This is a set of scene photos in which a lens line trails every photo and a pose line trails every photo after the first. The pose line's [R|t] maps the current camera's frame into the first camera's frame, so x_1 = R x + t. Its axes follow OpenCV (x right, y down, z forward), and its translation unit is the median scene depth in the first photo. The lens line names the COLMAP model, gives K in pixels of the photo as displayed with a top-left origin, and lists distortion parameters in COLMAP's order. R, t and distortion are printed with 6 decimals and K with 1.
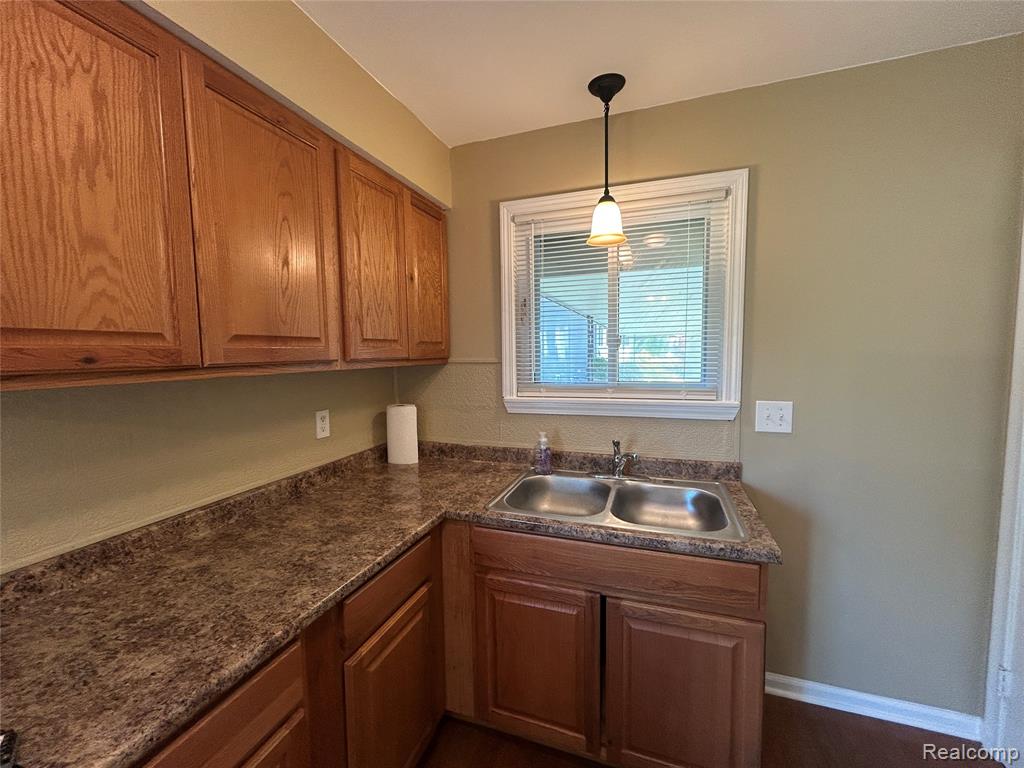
lens RADIAL K [[413.7, 0, 512.0], [0, 413.7, 384.0], [0, 0, 1]] dist [0.002877, 0.000845]
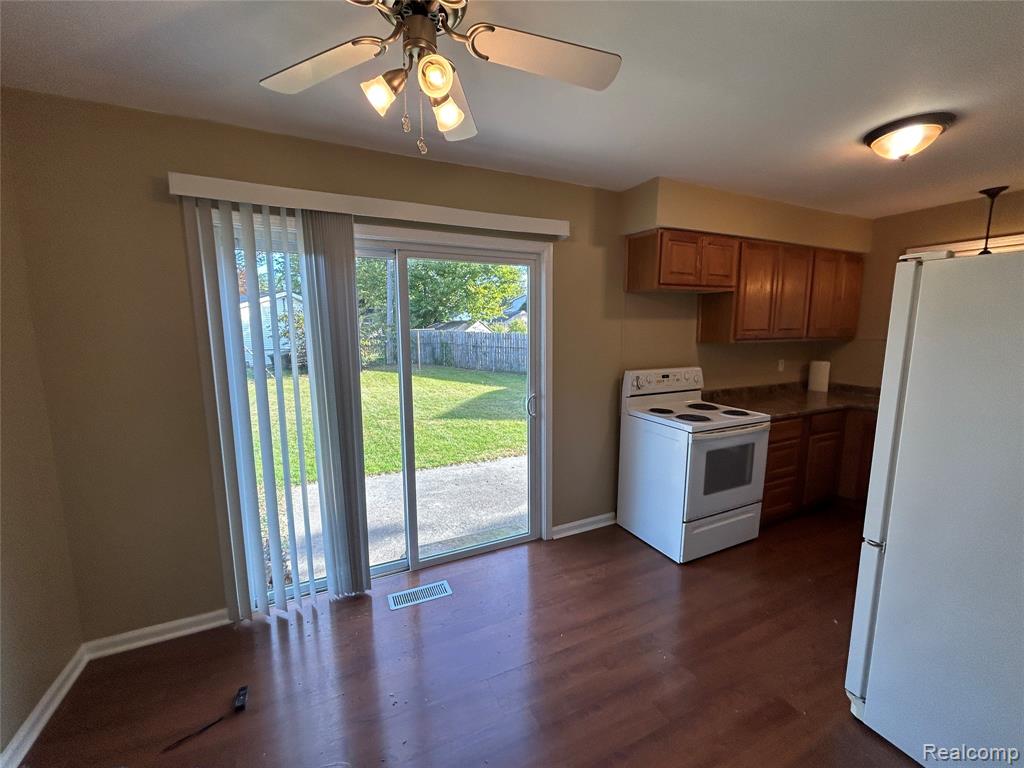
lens RADIAL K [[413.7, 0, 512.0], [0, 413.7, 384.0], [0, 0, 1]] dist [0.002877, 0.000845]
pose [[0.716515, 0.104711, -0.689668, 0.052081], [-0.057001, 0.994152, 0.091721, 0.075303], [0.695239, -0.026408, 0.718293, -1.617730]]
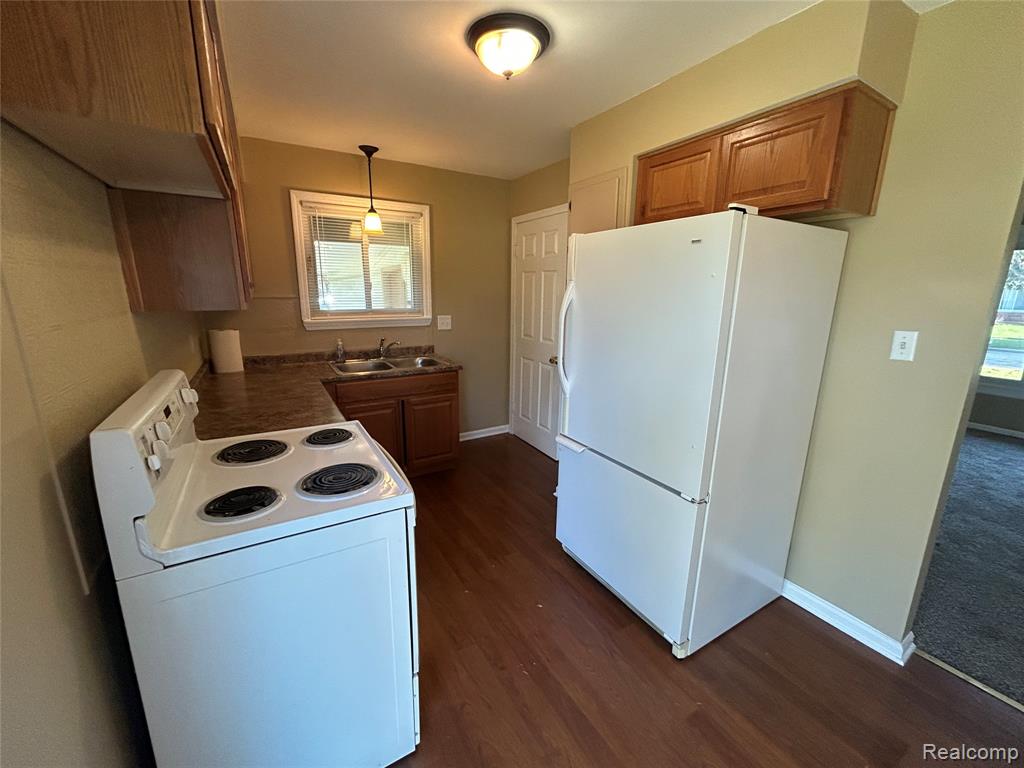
lens RADIAL K [[413.7, 0, 512.0], [0, 413.7, 384.0], [0, 0, 1]] dist [0.002877, 0.000845]
pose [[0.639612, -0.153784, 0.753158, -0.842805], [0.038822, 0.984996, 0.168153, 0.041527], [-0.767717, -0.078314, 0.635986, -0.707918]]
